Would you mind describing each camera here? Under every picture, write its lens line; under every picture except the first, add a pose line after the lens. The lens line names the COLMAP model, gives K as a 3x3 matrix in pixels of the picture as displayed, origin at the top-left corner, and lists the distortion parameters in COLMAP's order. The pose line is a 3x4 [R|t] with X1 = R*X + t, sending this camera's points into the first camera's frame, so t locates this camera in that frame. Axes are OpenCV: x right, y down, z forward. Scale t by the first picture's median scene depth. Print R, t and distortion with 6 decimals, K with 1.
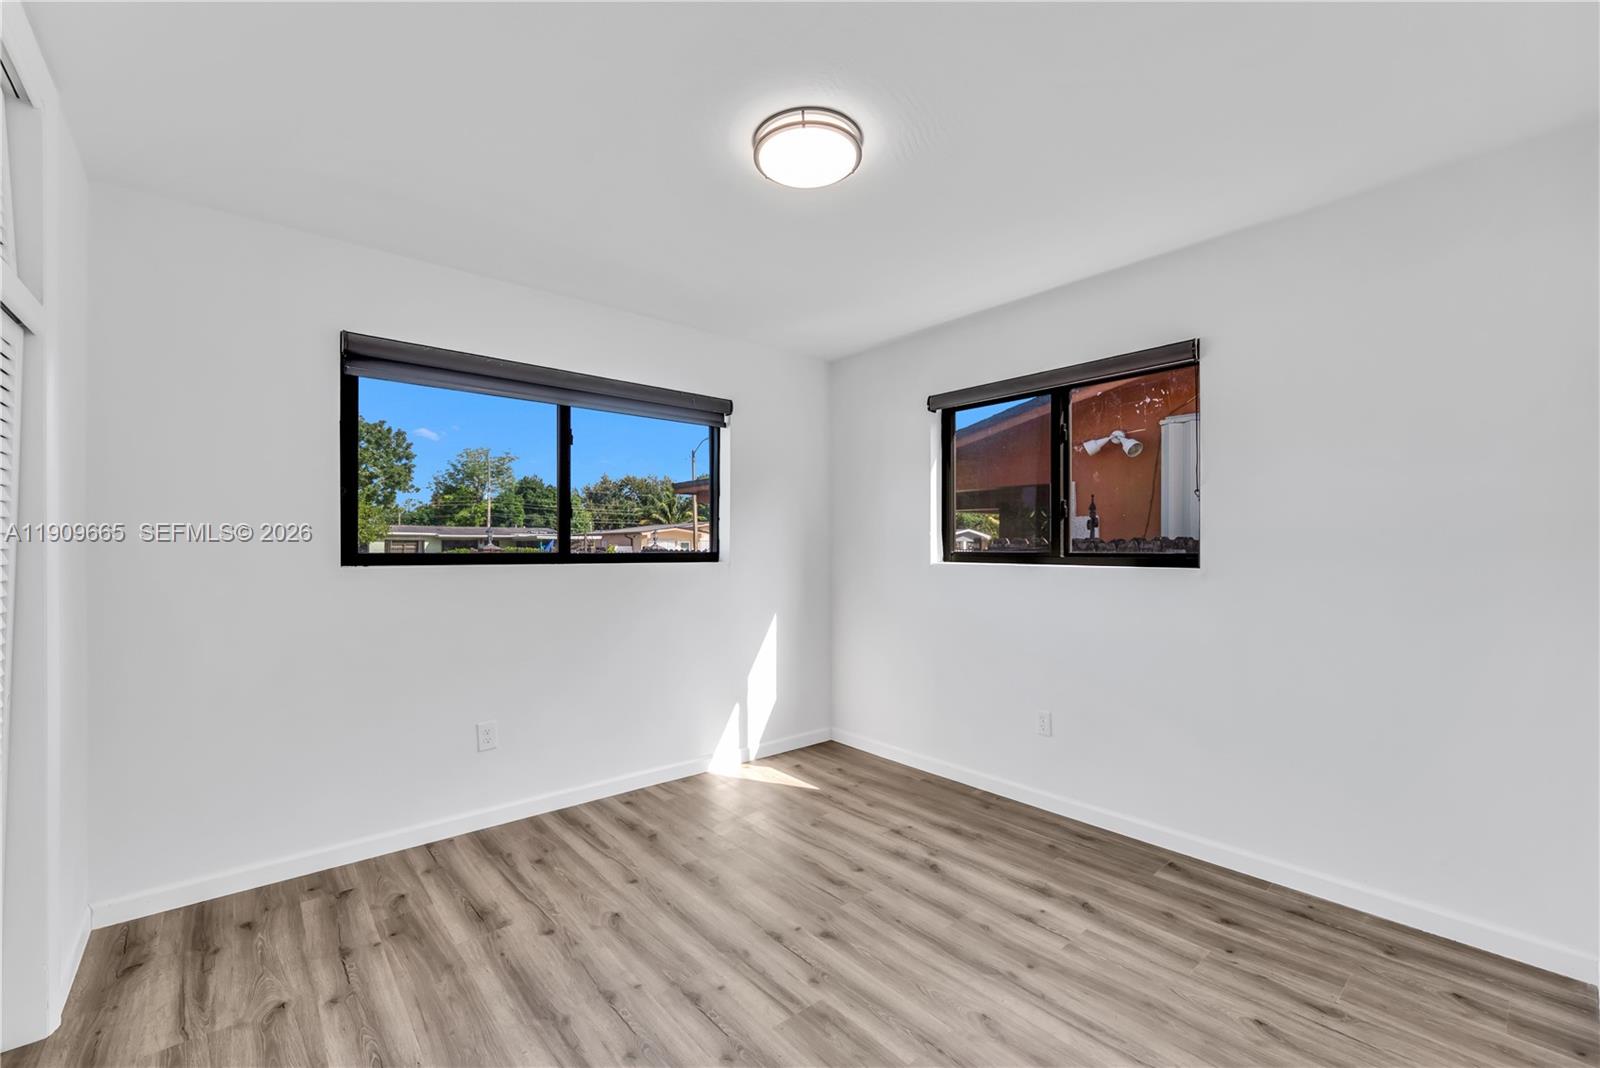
lens RADIAL K [[612.1, 0, 806.1], [0, 612.1, 542.3], [0, 0, 1]] dist [0.000749, 0.000413]
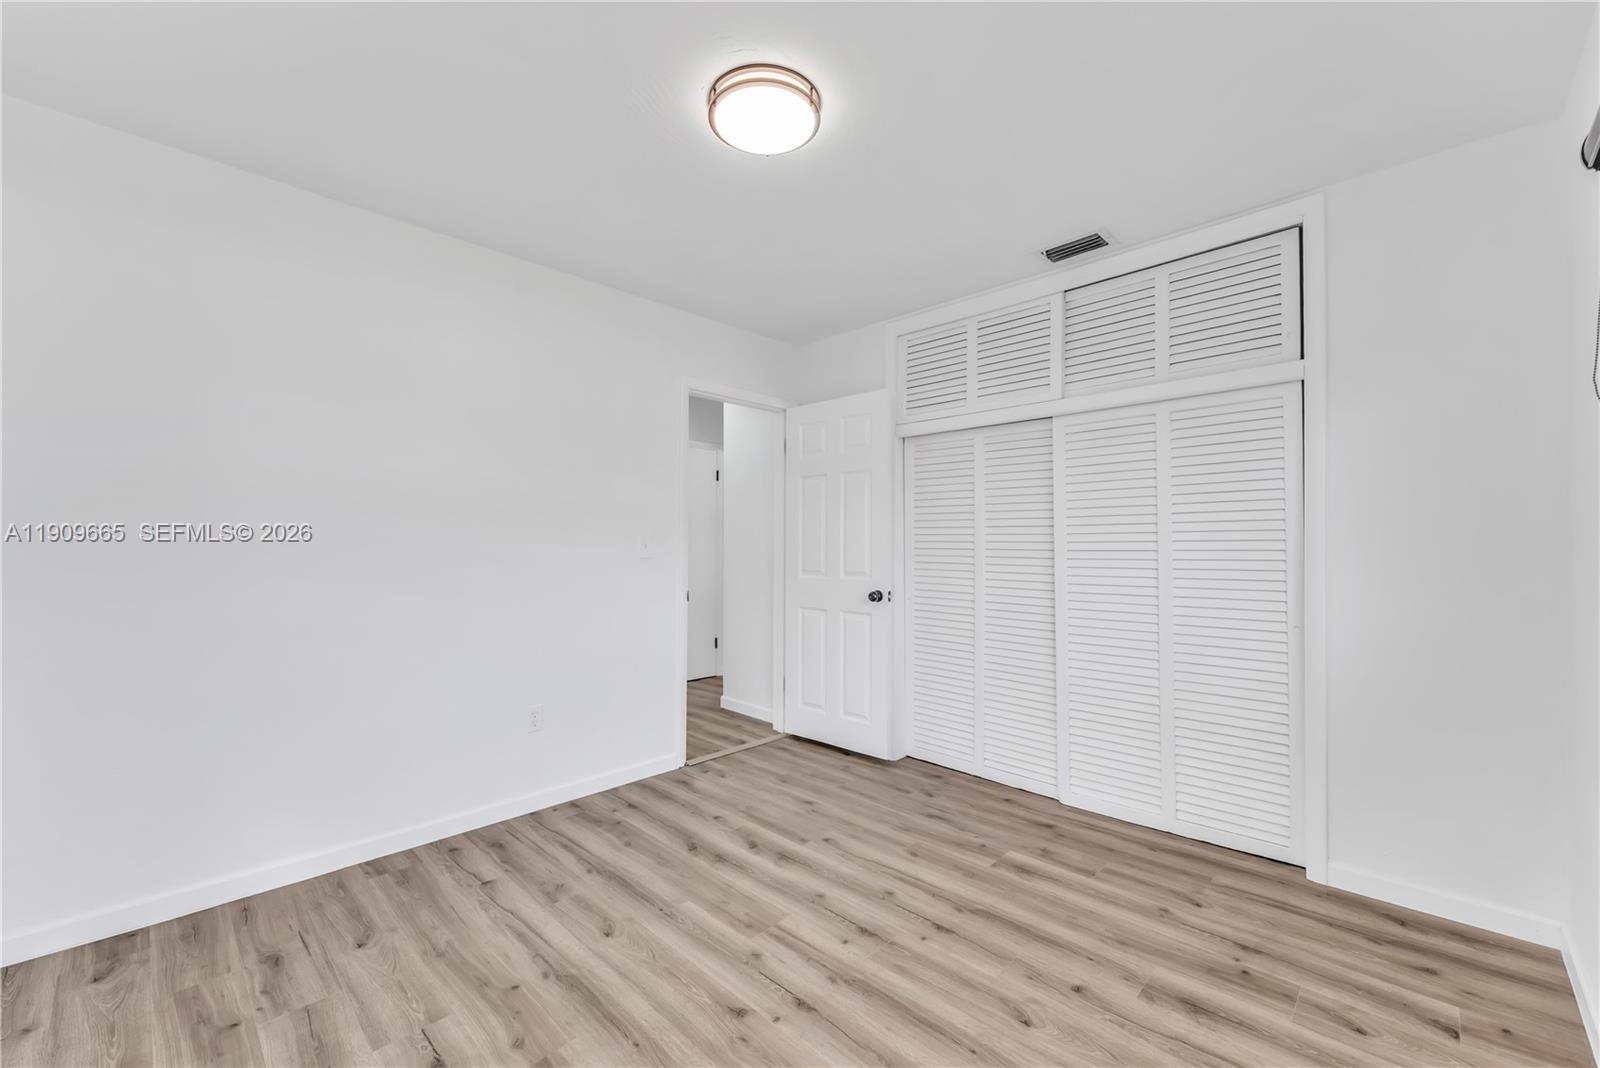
lens RADIAL K [[612.1, 0, 806.1], [0, 612.1, 542.3], [0, 0, 1]] dist [0.000749, 0.000413]
pose [[-0.996582, -0.001665, -0.082593, 0.015617], [-0.000432, 0.999888, -0.014944, 0.051614], [0.082609, -0.014857, -0.996471, 1.945311]]
